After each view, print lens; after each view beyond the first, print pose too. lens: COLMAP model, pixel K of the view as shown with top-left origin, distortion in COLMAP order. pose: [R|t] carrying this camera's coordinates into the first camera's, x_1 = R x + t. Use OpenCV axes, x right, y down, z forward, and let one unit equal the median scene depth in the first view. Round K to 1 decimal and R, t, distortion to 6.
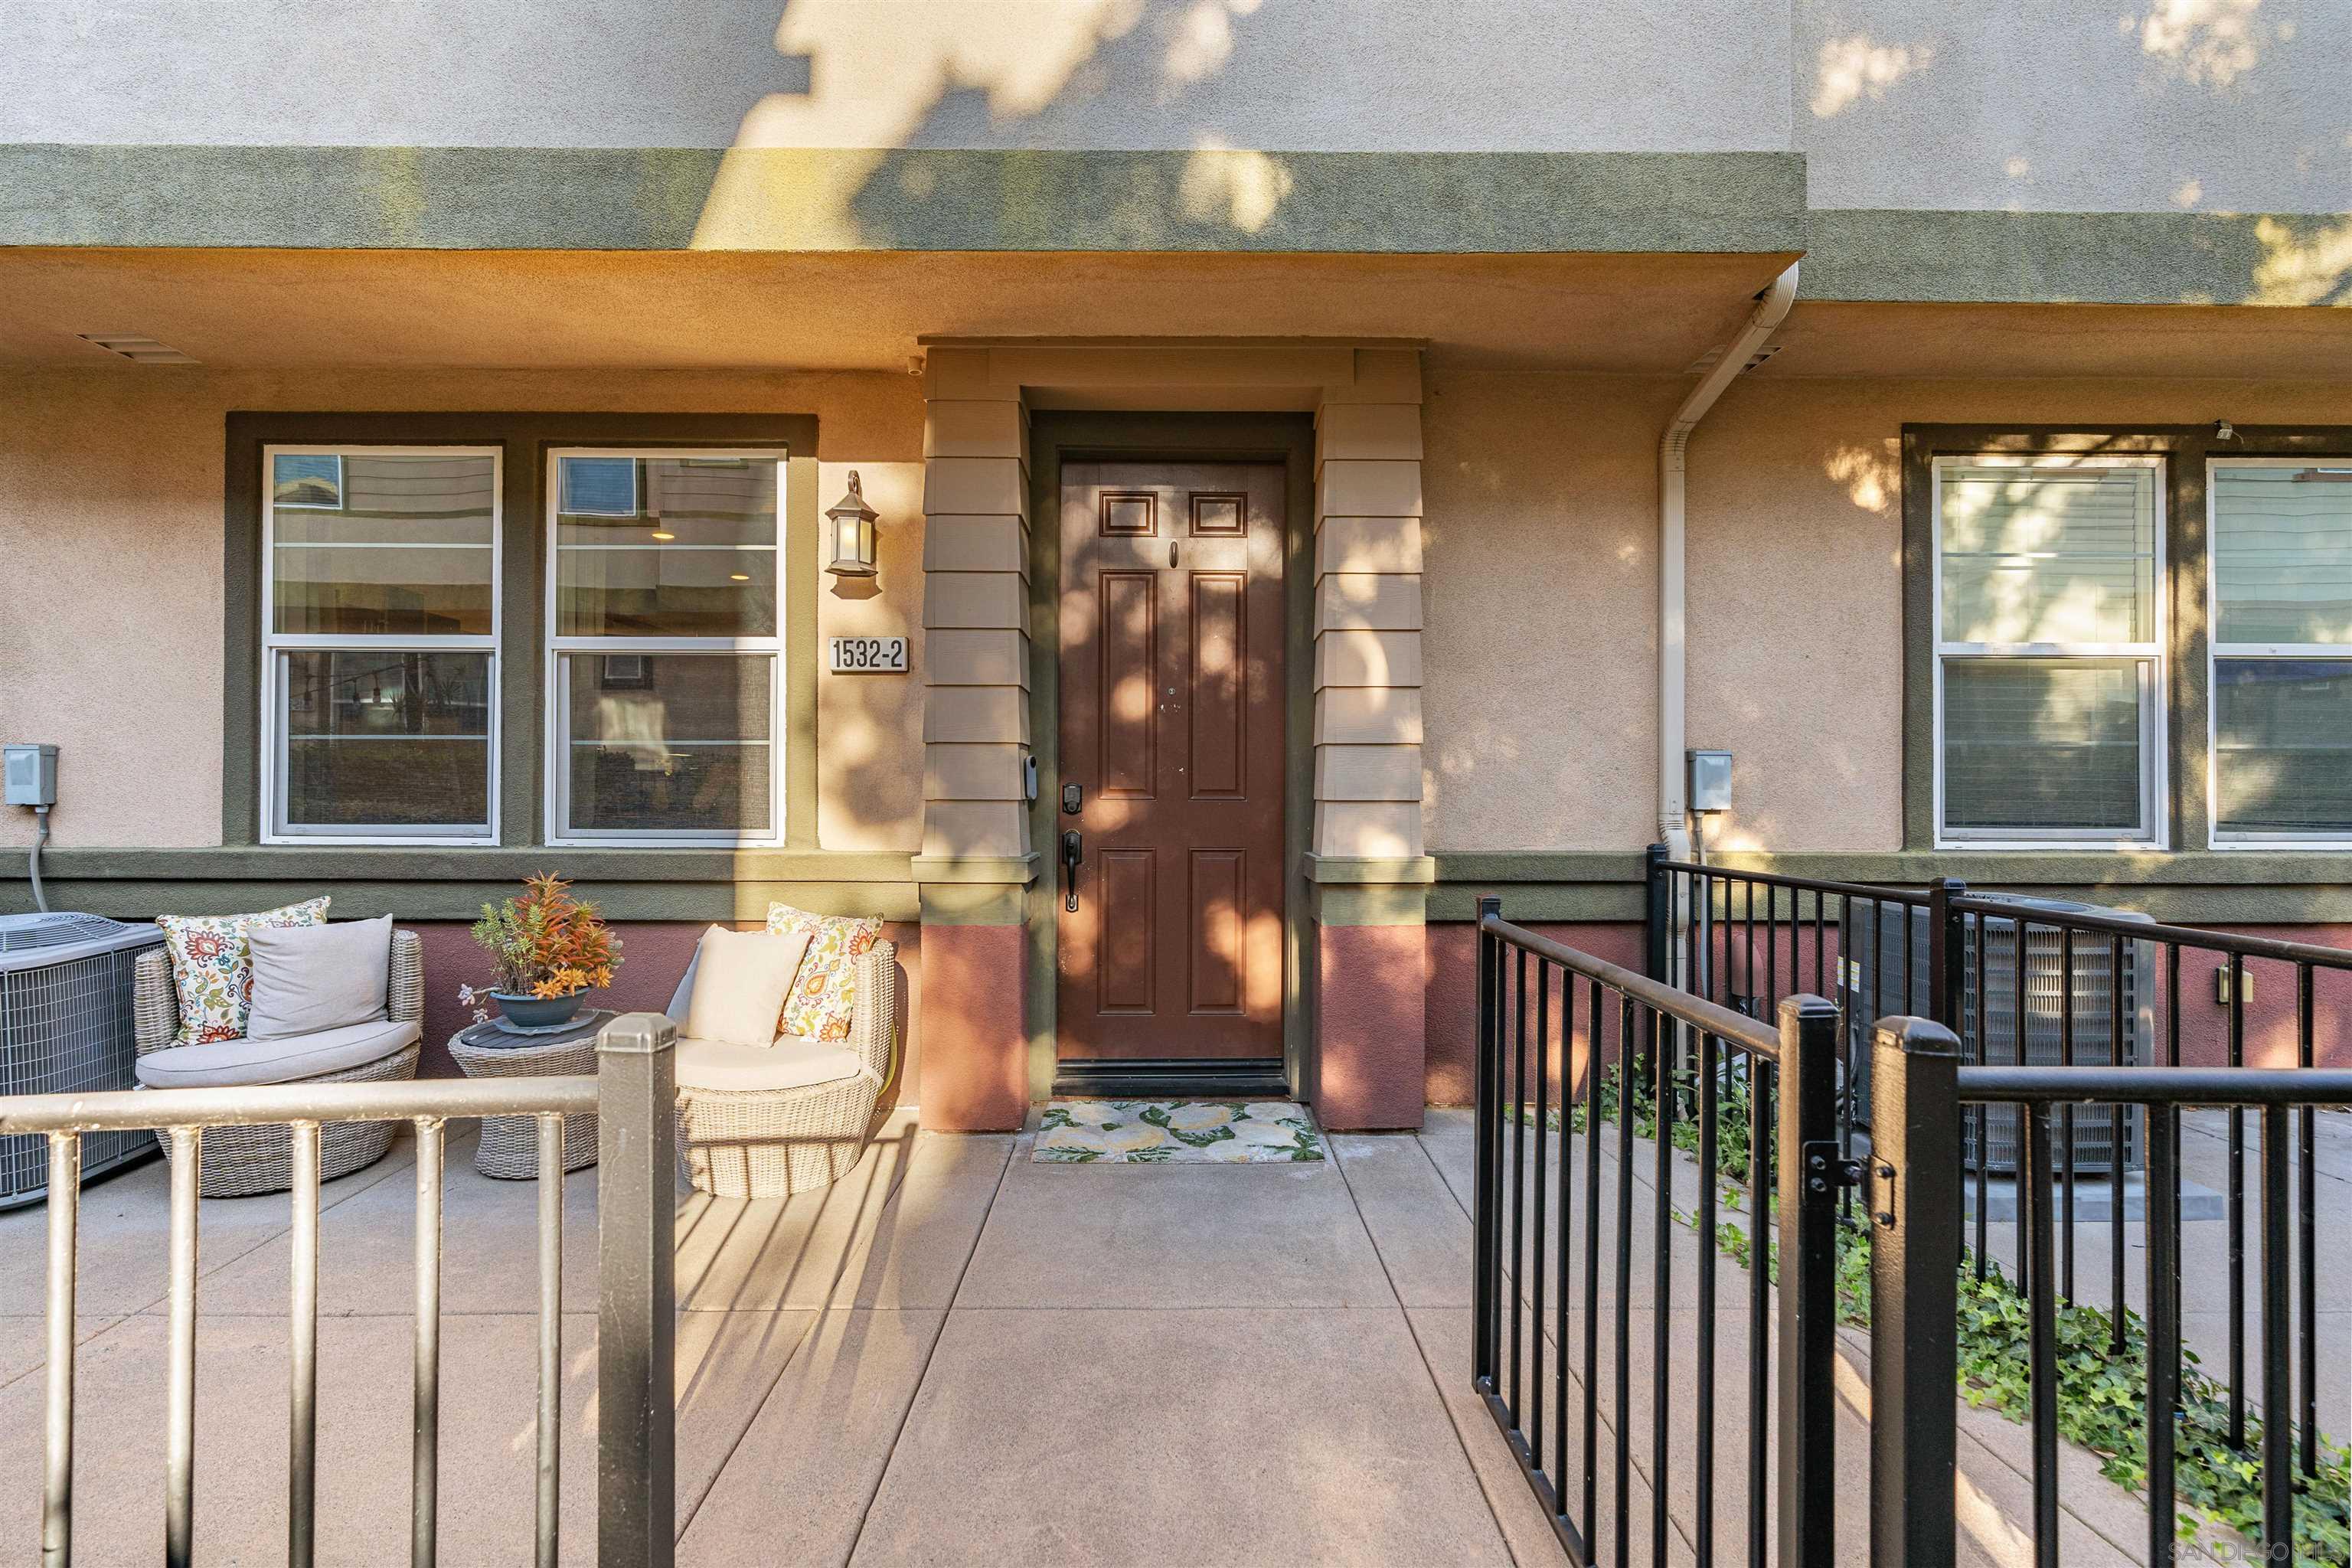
lens RADIAL K [[1069.8, 0, 1172.7], [0, 1069.8, 773.5], [0, 0, 1]] dist [-0.010708, 0.003781]
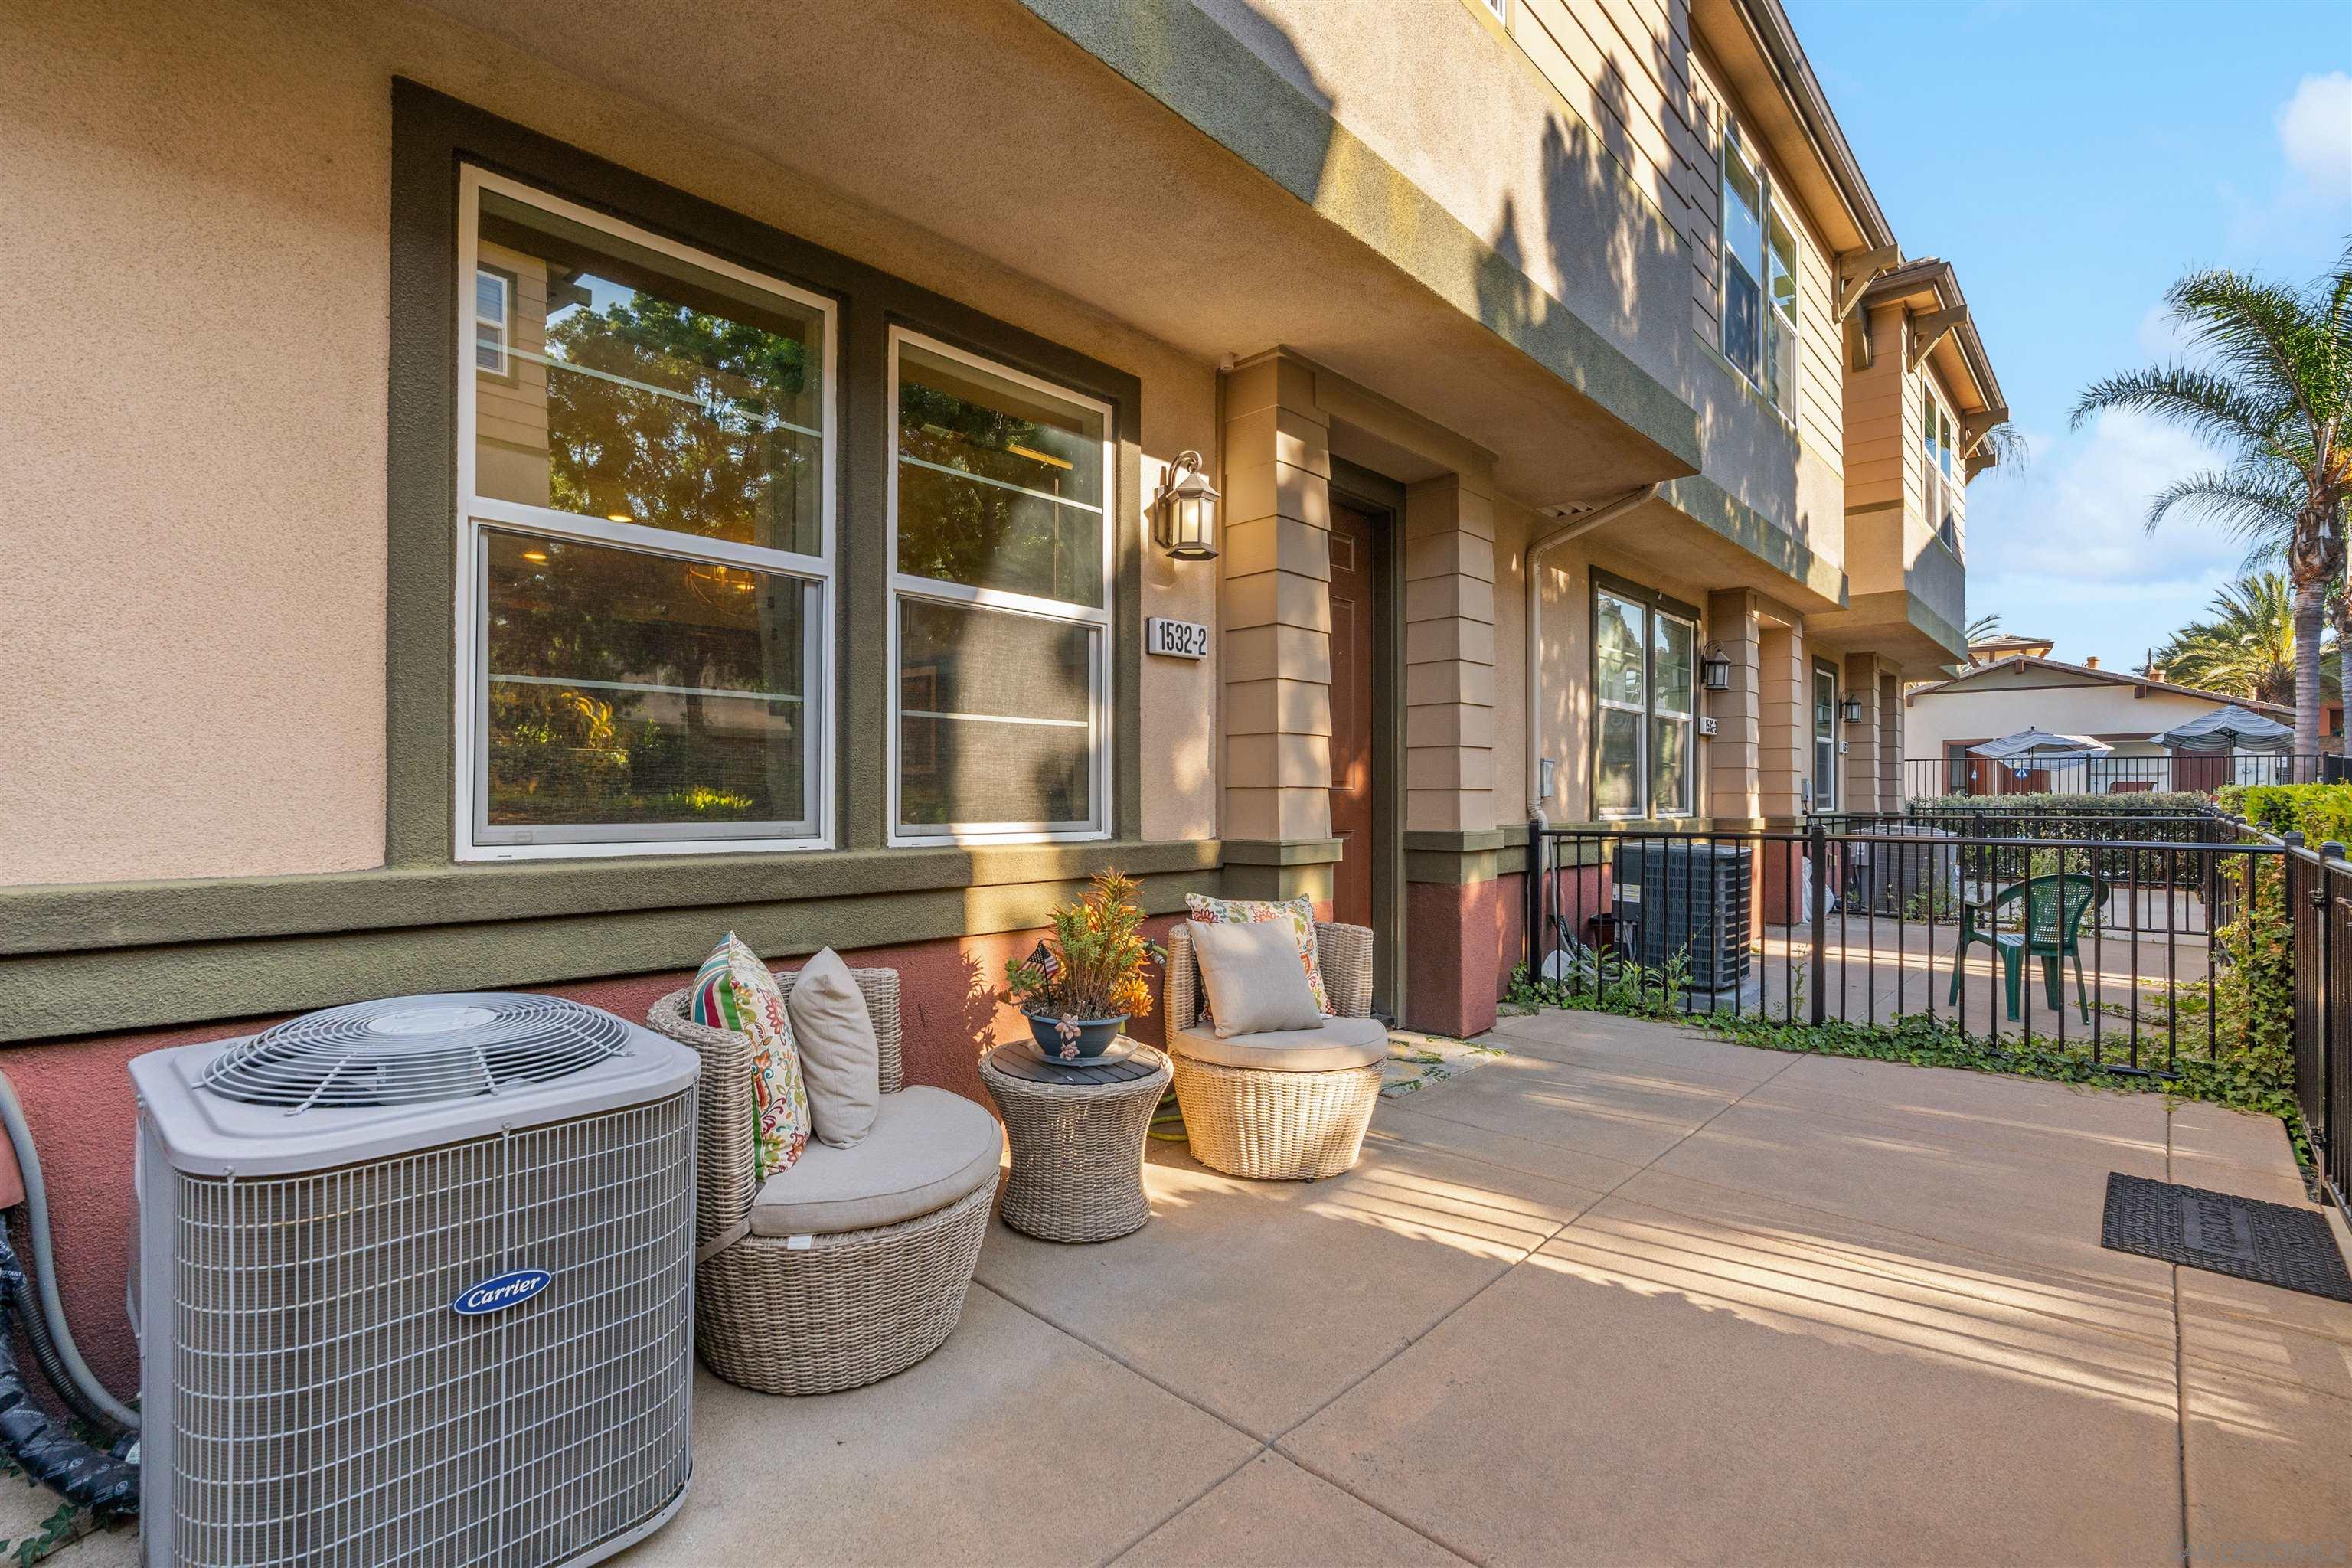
lens RADIAL K [[1069.8, 0, 1168.9], [0, 1069.8, 784.2], [0, 0, 1]] dist [-0.010708, 0.003781]
pose [[0.693029, 0.006419, 0.720881, -0.999347], [-0.007952, 0.999968, -0.001260, 0.022573], [-0.720866, -0.004859, 0.693058, 0.330184]]
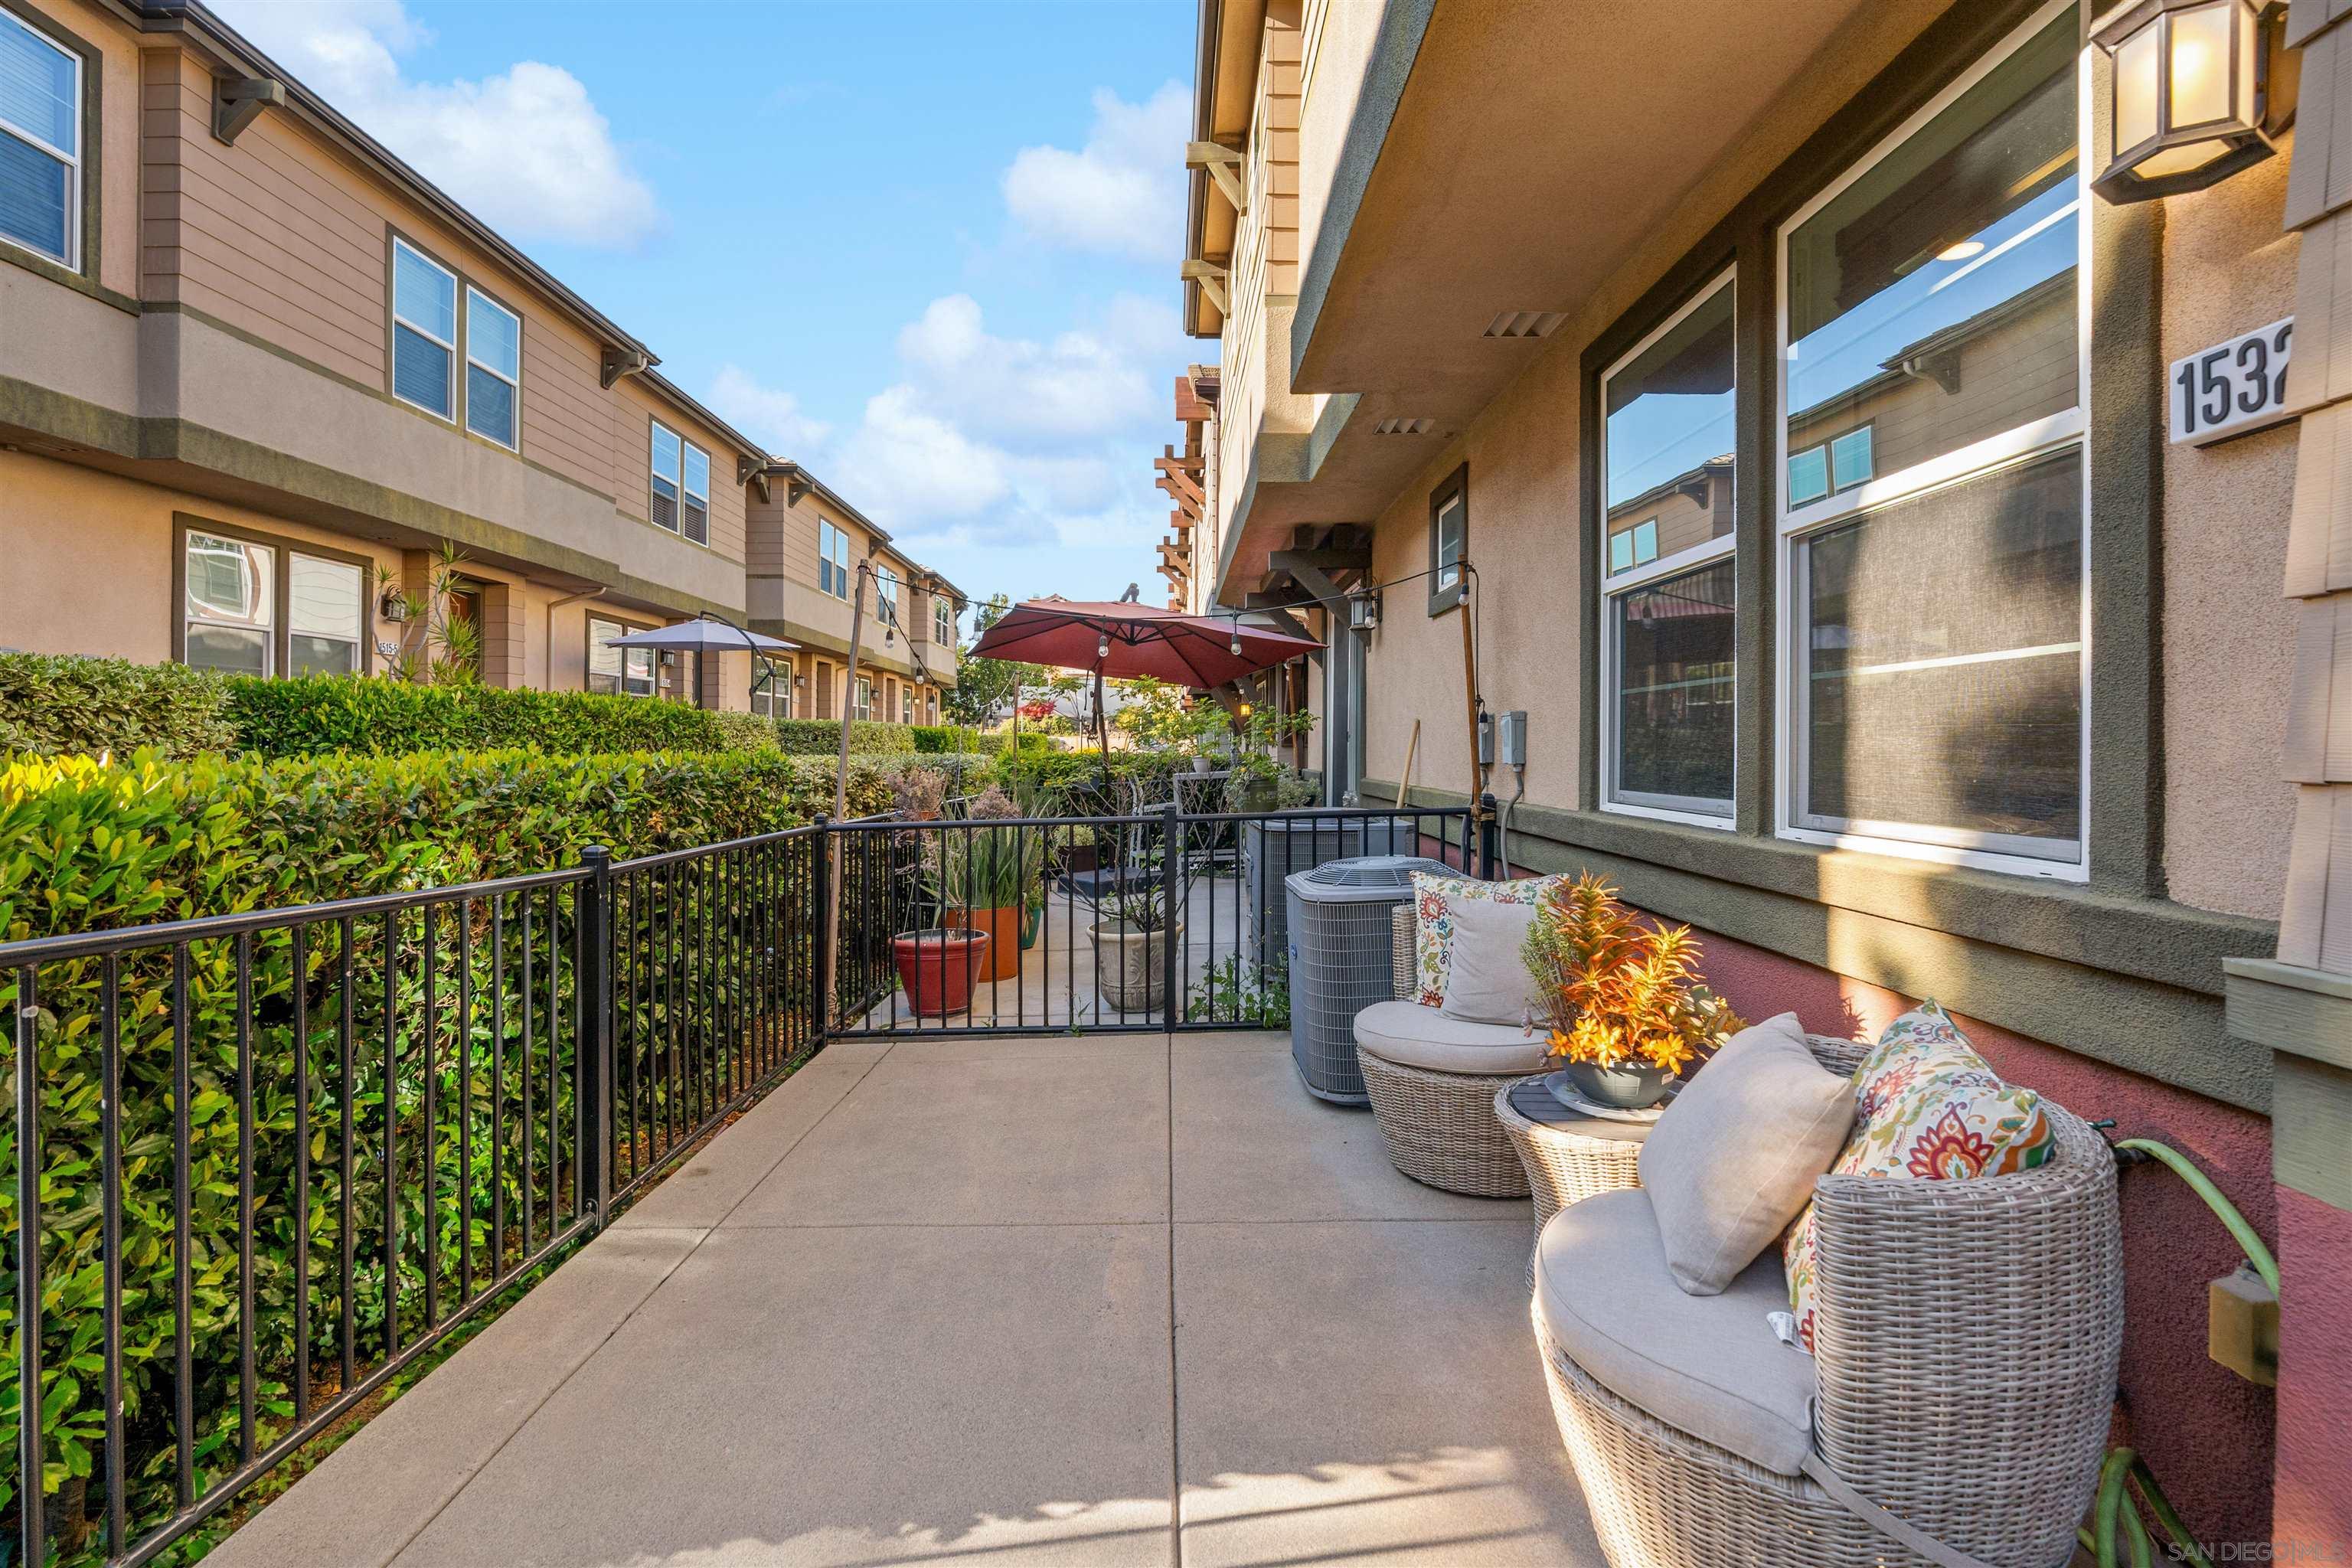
lens RADIAL K [[1069.8, 0, 1180.5], [0, 1069.8, 764.7], [0, 0, 1]] dist [-0.010708, 0.003781]
pose [[0.002856, 0.012357, -0.999920, 0.069304], [0.001066, 0.999923, 0.012360, 0.014725], [0.999995, -0.001101, 0.002842, 0.635650]]
